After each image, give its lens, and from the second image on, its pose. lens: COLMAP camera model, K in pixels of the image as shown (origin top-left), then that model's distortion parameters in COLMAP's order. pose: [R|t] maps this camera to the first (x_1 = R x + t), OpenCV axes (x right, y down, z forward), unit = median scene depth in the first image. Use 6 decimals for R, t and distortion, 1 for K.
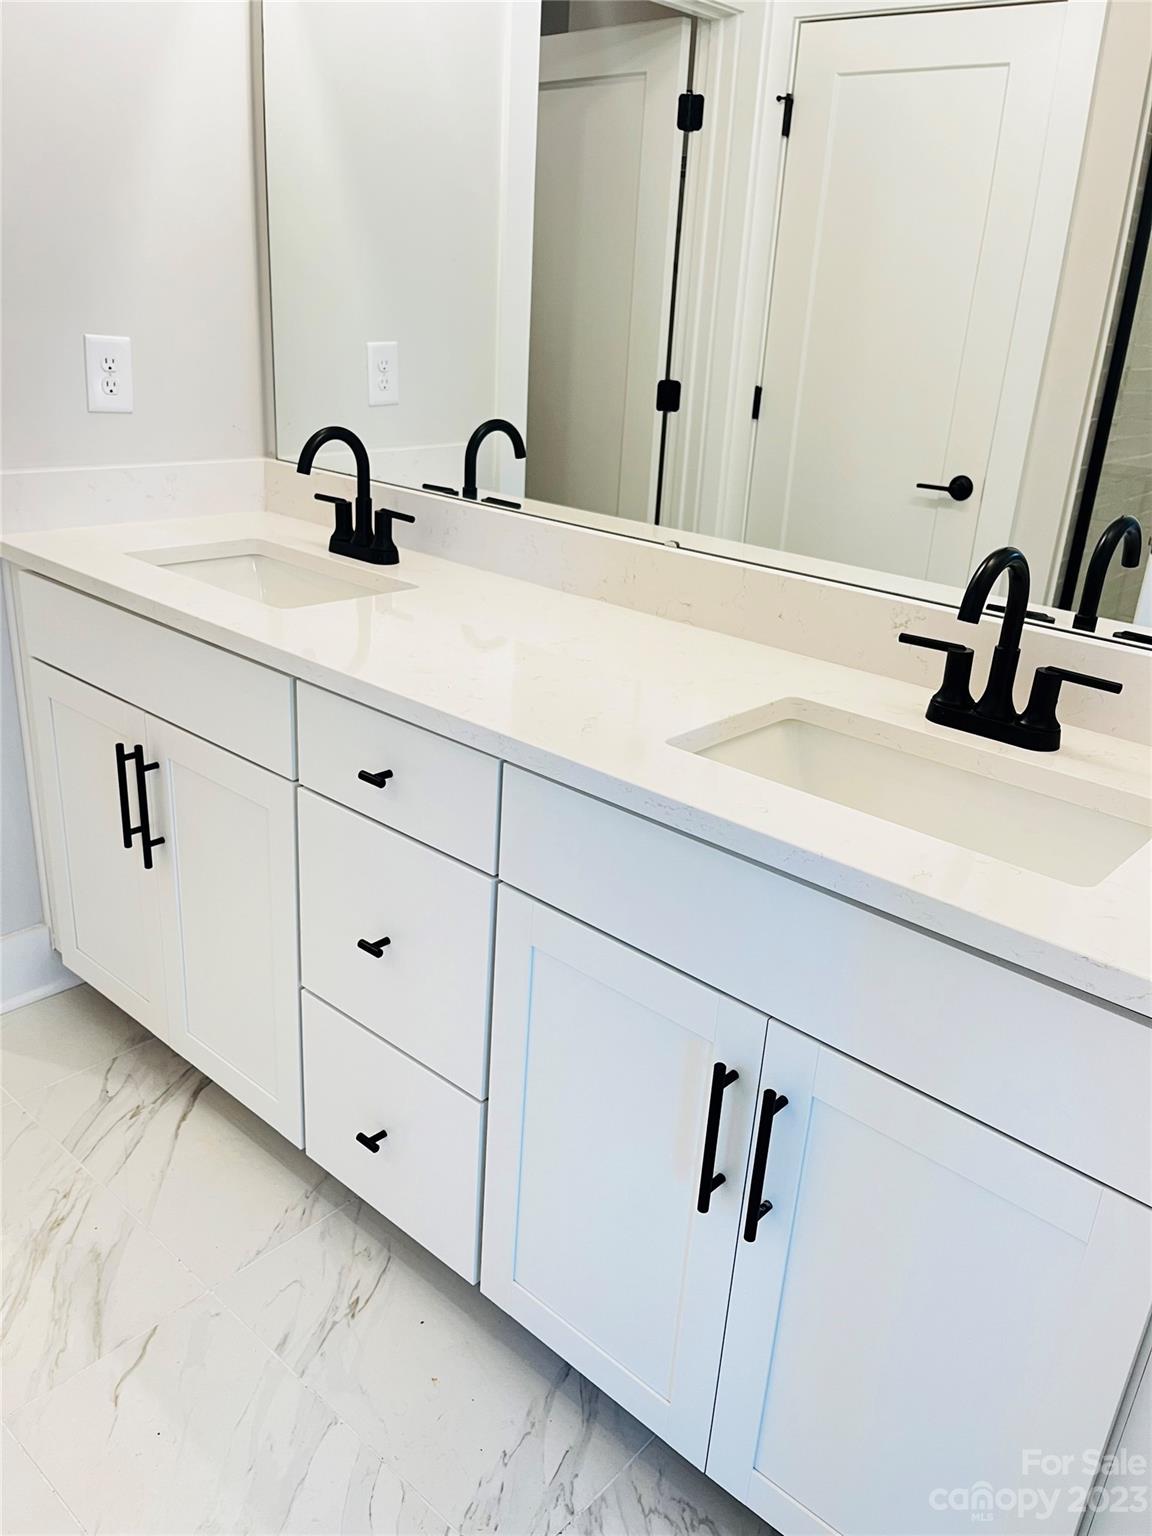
lens RADIAL K [[1168.6, 0, 576.0], [0, 1168.6, 768.0], [0, 0, 1]] dist [0.053942, -0.092959]
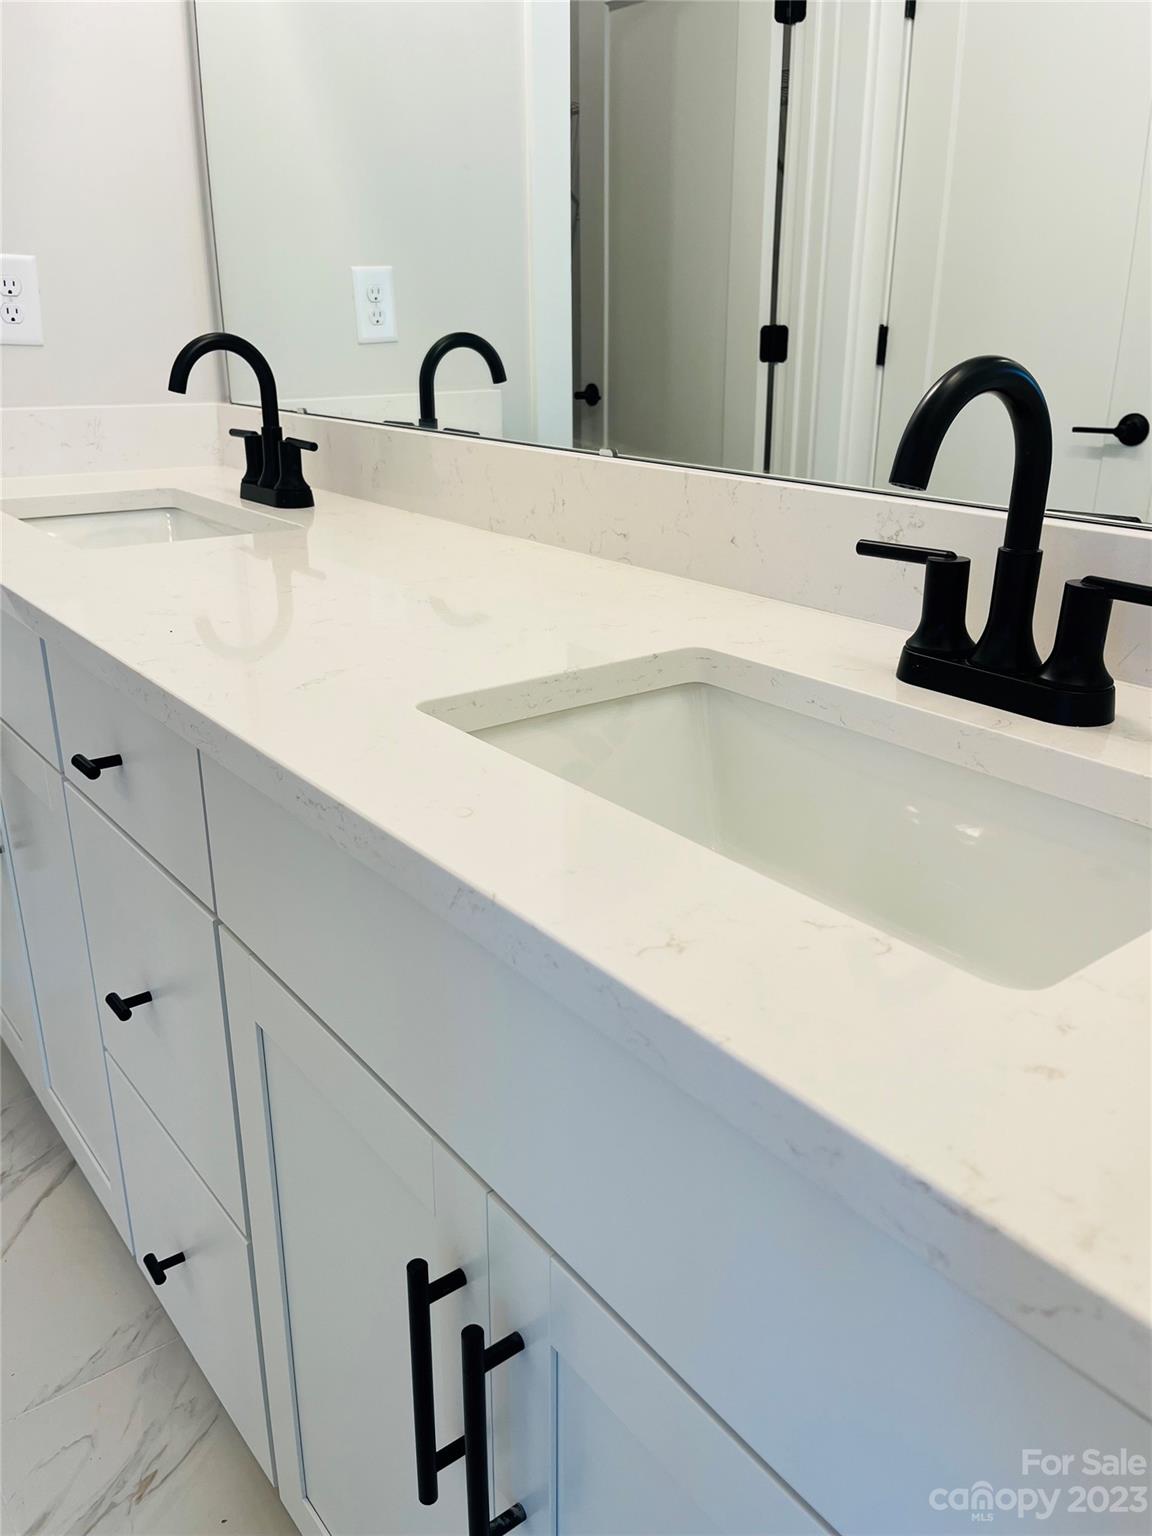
lens RADIAL K [[1168.6, 0, 576.0], [0, 1168.6, 768.0], [0, 0, 1]] dist [0.053942, -0.092959]
pose [[0.982553, 0.013630, -0.185485, 0.182790], [-0.017847, 0.999618, -0.021082, 0.015058], [0.185127, 0.024024, 0.982421, 0.275320]]
